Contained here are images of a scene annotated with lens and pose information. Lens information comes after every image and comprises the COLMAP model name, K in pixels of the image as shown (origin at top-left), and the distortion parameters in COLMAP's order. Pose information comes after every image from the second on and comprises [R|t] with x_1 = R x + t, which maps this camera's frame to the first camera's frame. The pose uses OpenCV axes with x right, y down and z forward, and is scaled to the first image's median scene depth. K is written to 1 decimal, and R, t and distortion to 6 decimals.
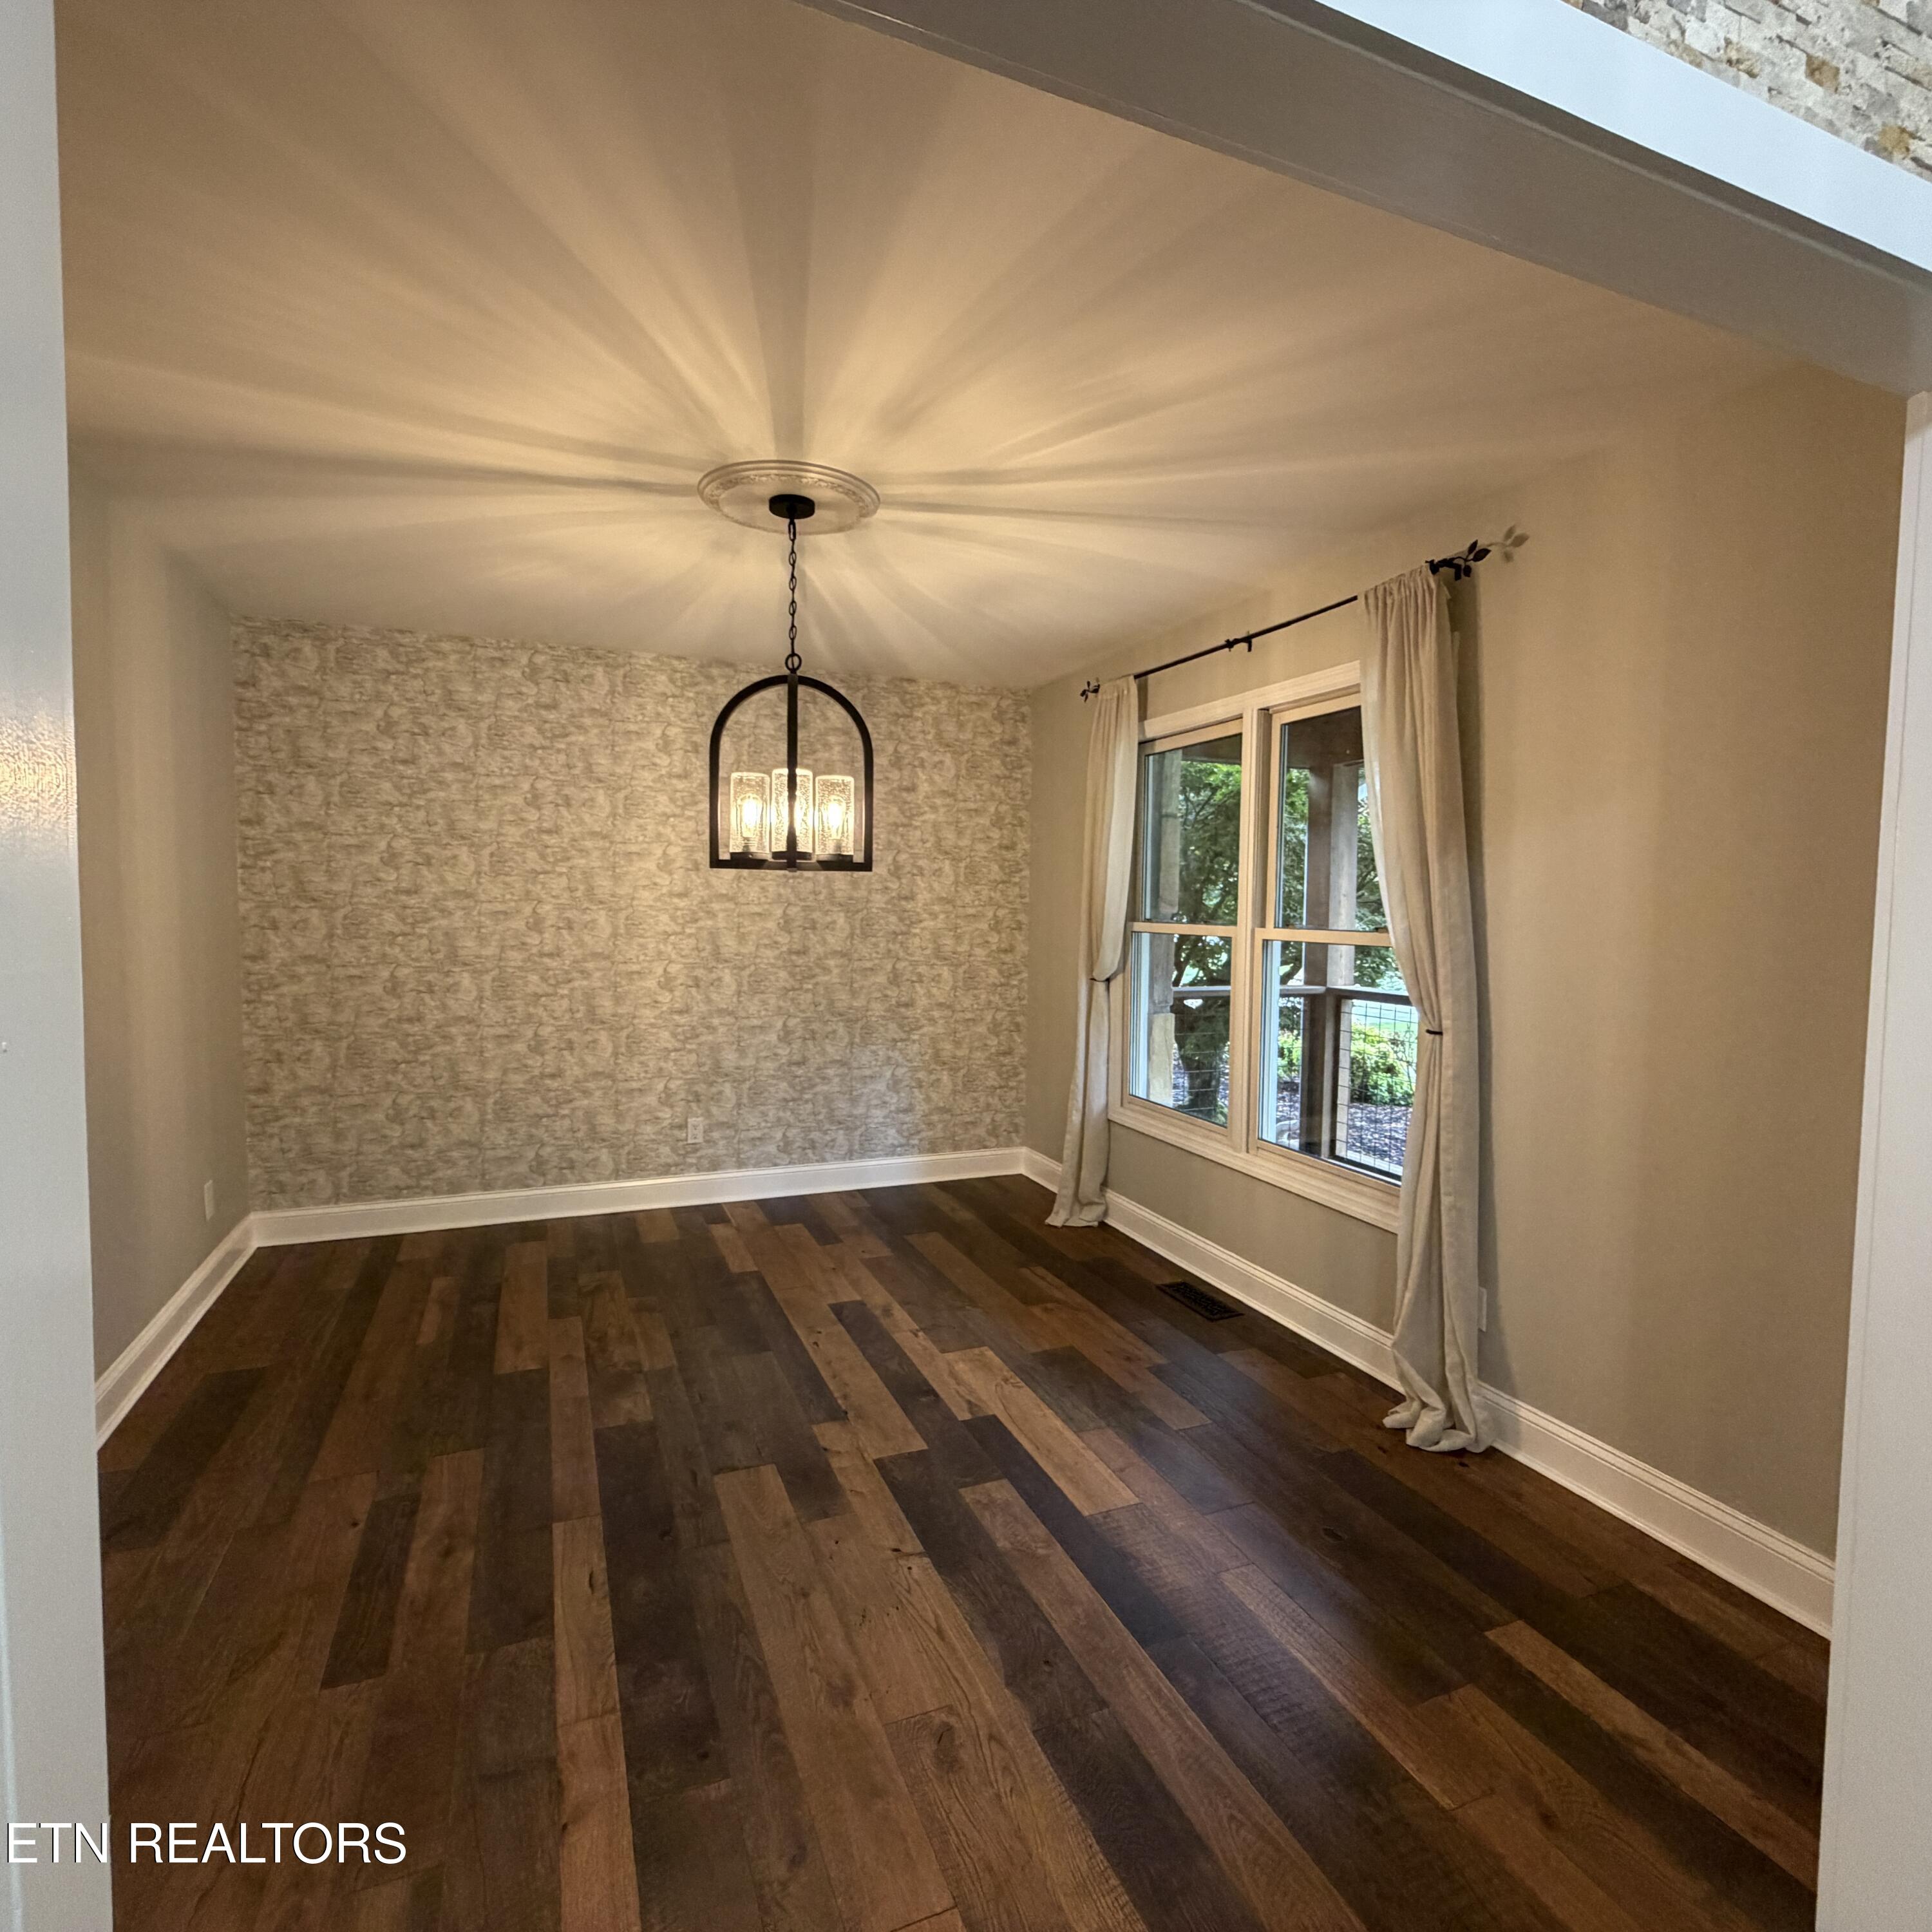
lens RADIAL K [[1030.4, 0, 967.4], [0, 1030.4, 965.2], [0, 0, 1]] dist [-0.003777, 0.004005]
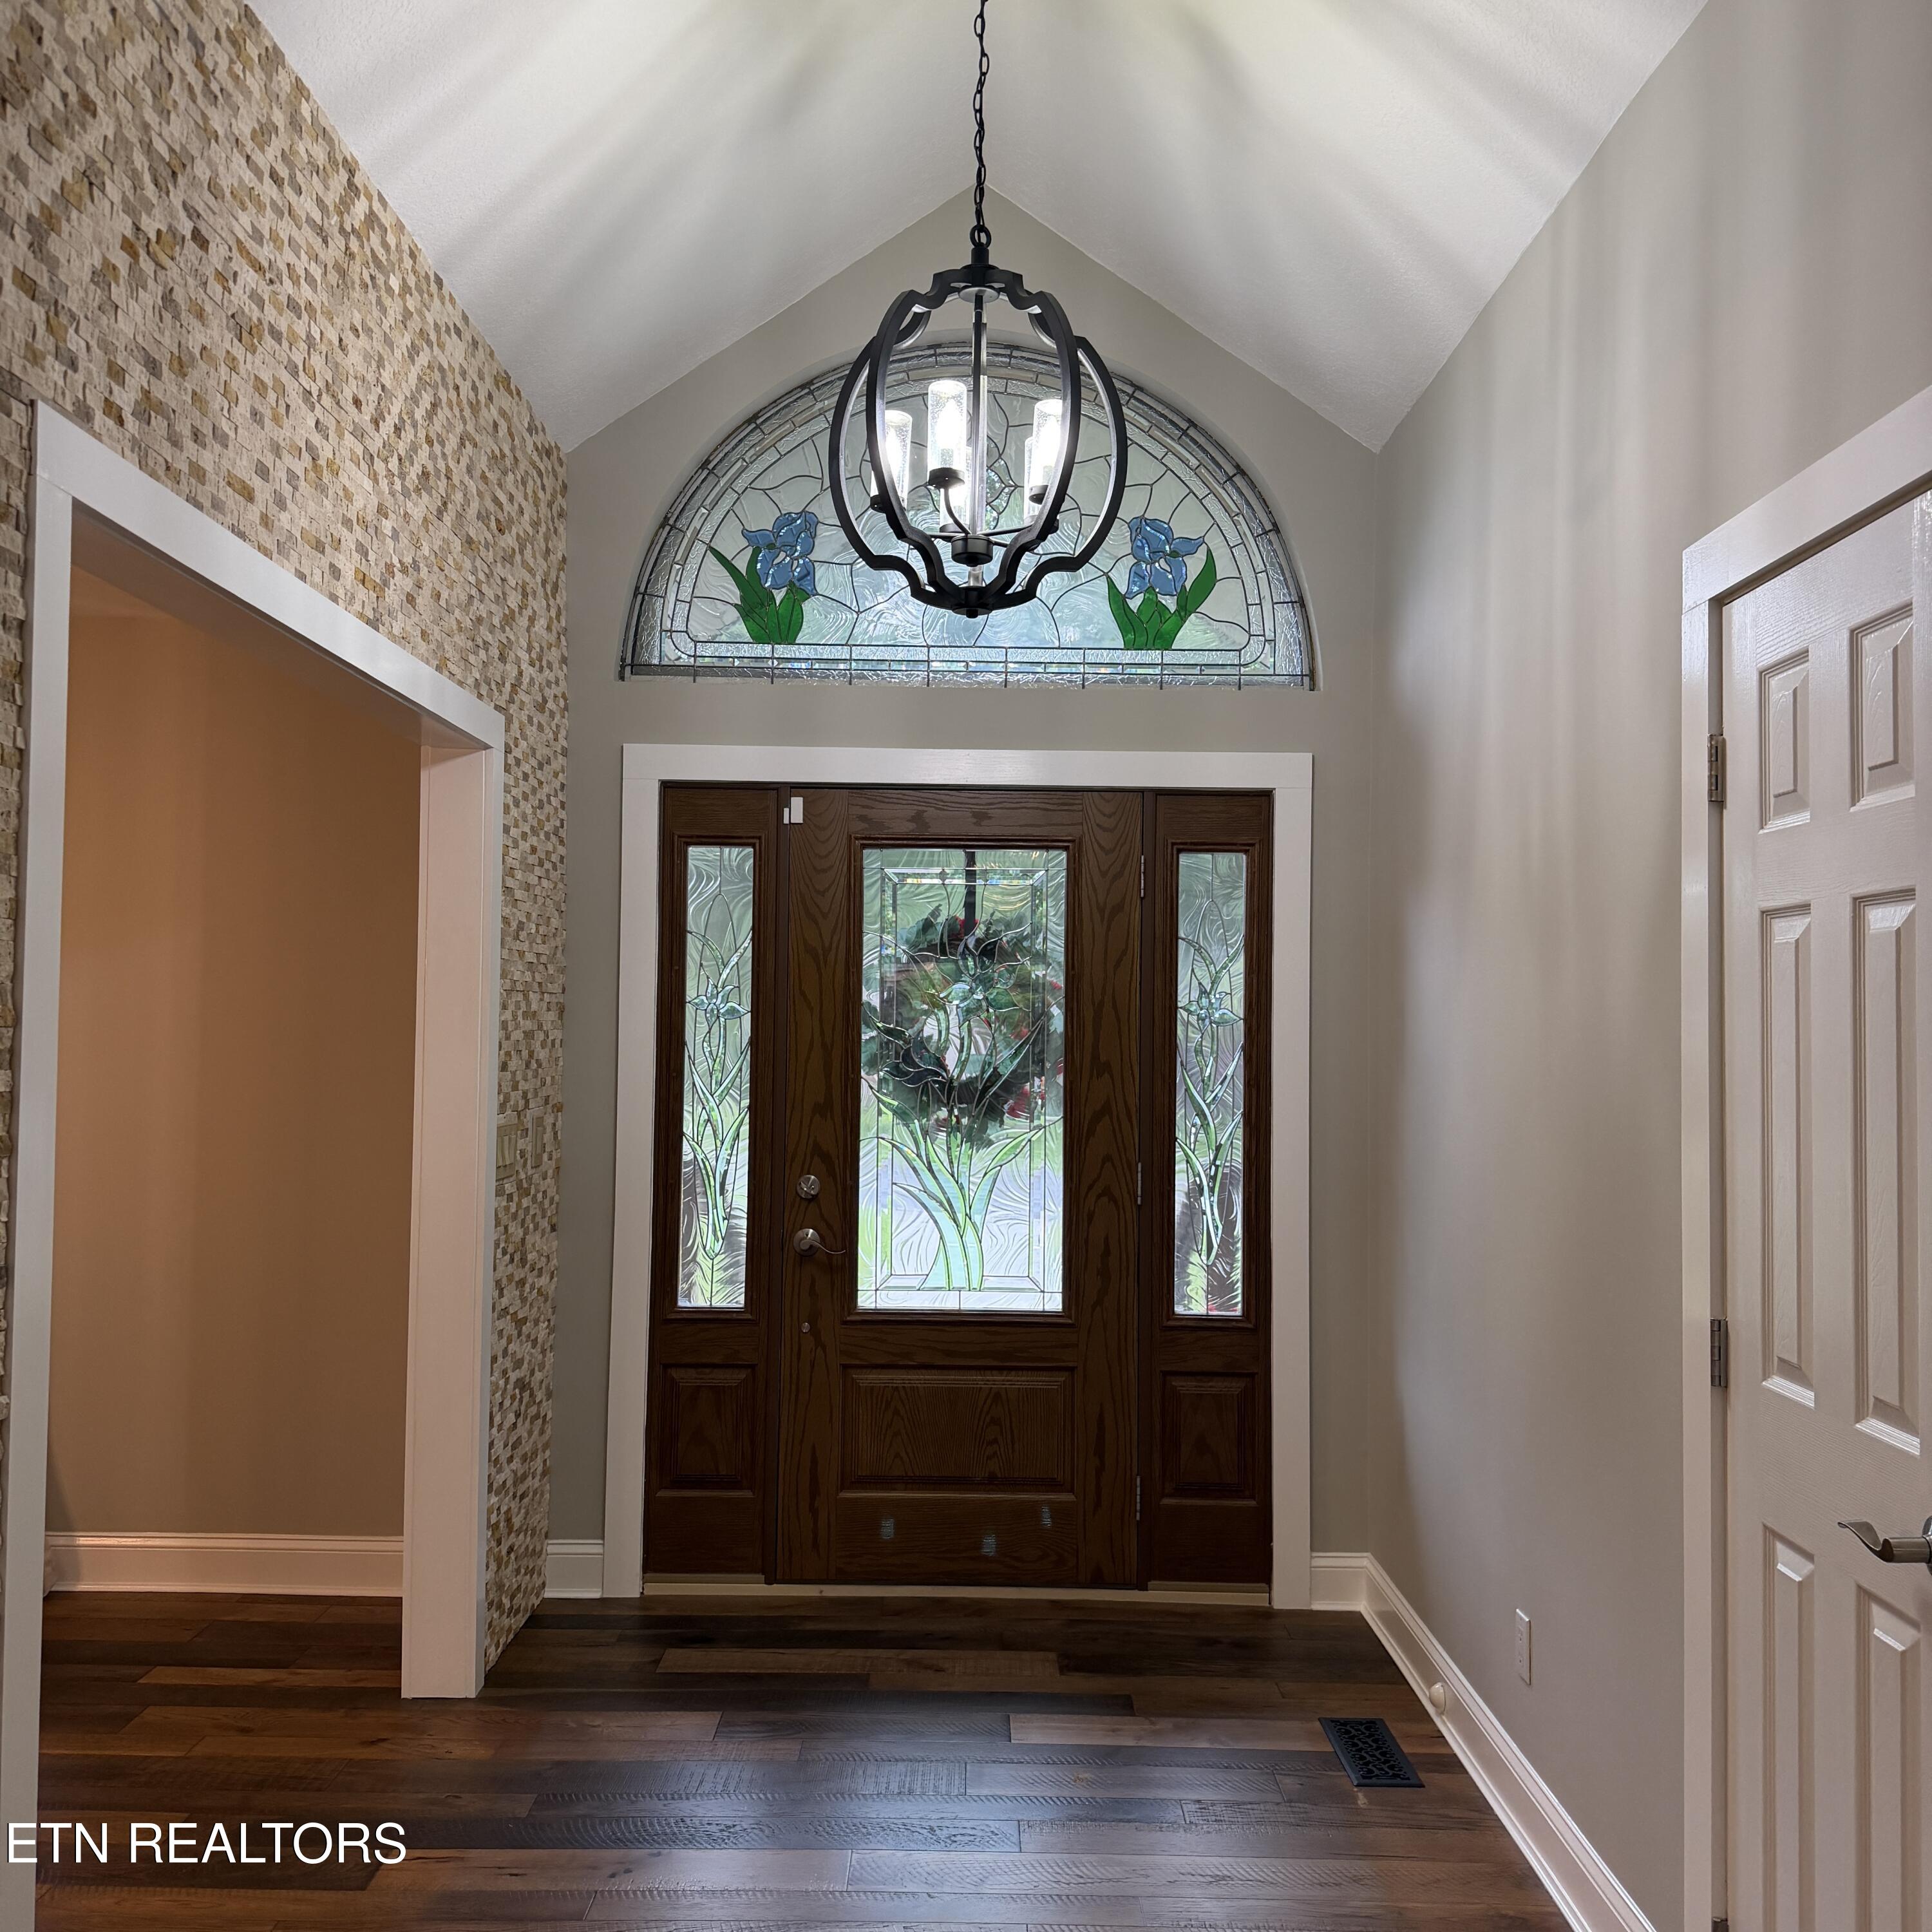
lens RADIAL K [[1818.3, 0, 964.3], [0, 1818.3, 965.8], [0, 0, 1]] dist [0.031937, 0.000000]
pose [[0.386589, 0.021414, 0.922003, -1.061620], [0.047939, 0.997912, -0.043277, -0.002169], [-0.921005, 0.060931, 0.384756, -0.681338]]
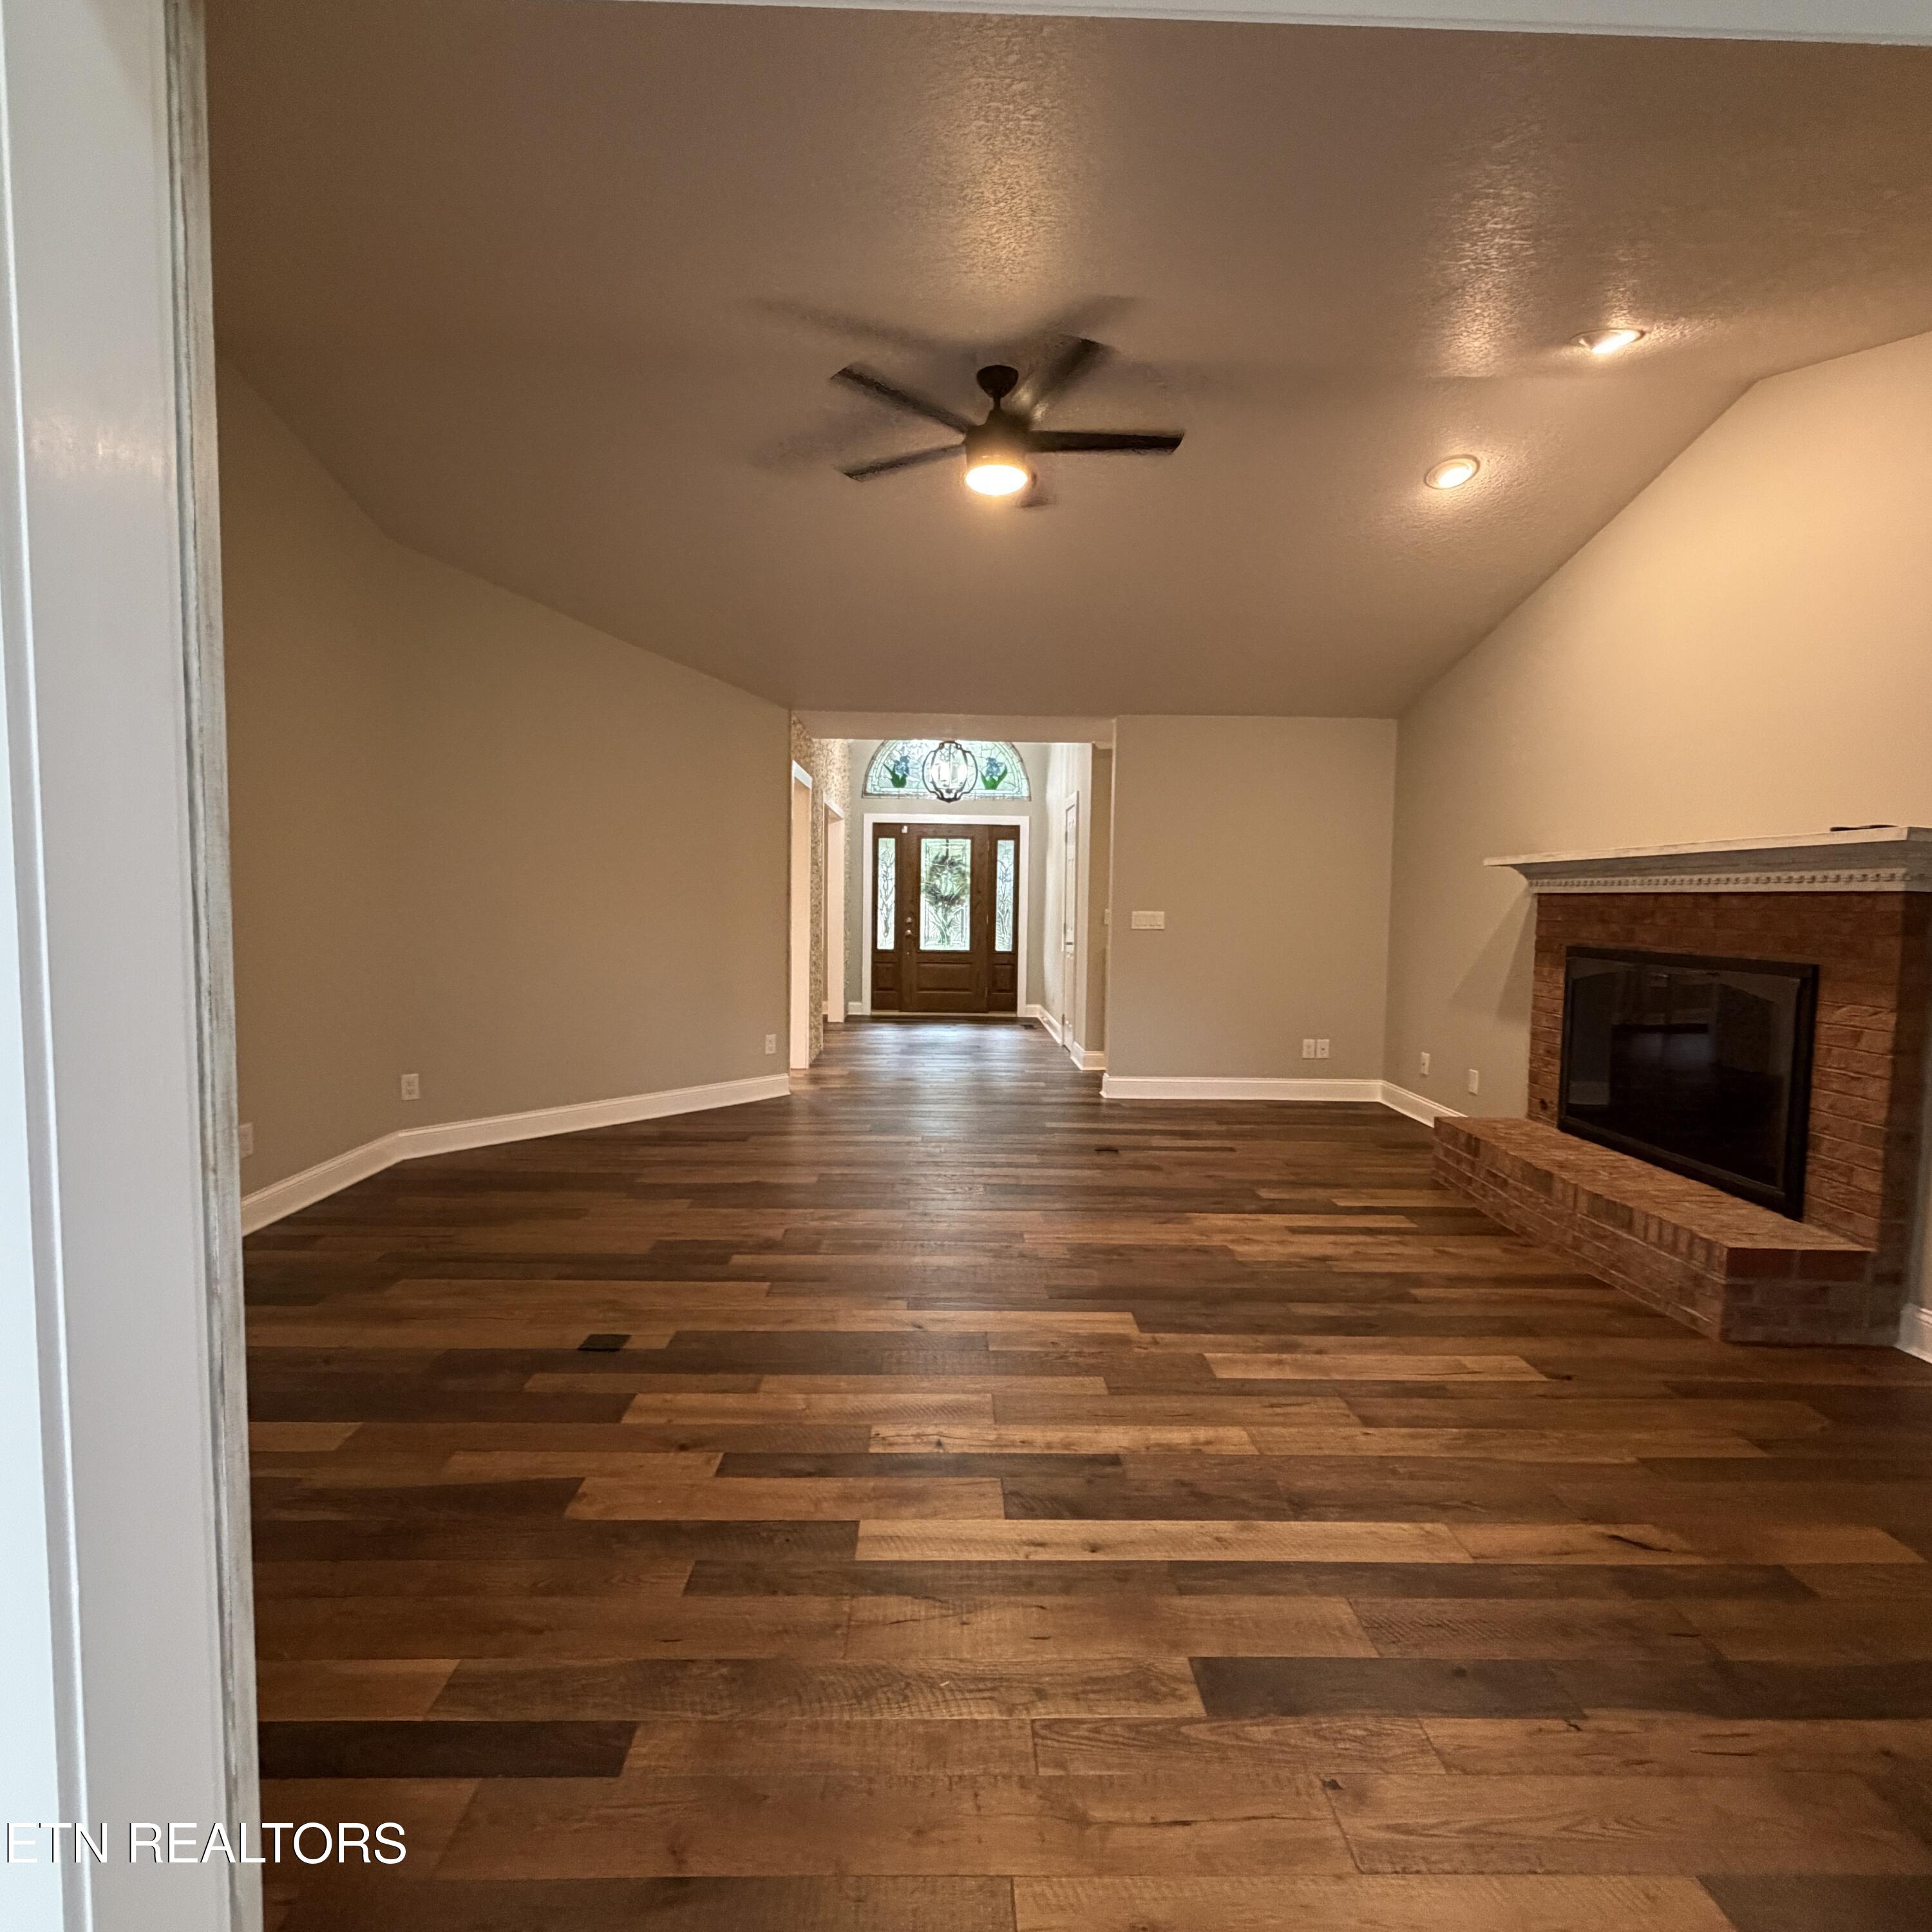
lens RADIAL K [[1030.4, 0, 962.9], [0, 1030.4, 966.8], [0, 0, 1]] dist [-0.003777, 0.004005]
pose [[0.365285, -0.068553, 0.928368, -4.221502], [0.045486, 0.997408, 0.055754, 0.132889], [-0.929784, 0.021862, 0.367456, -1.959295]]
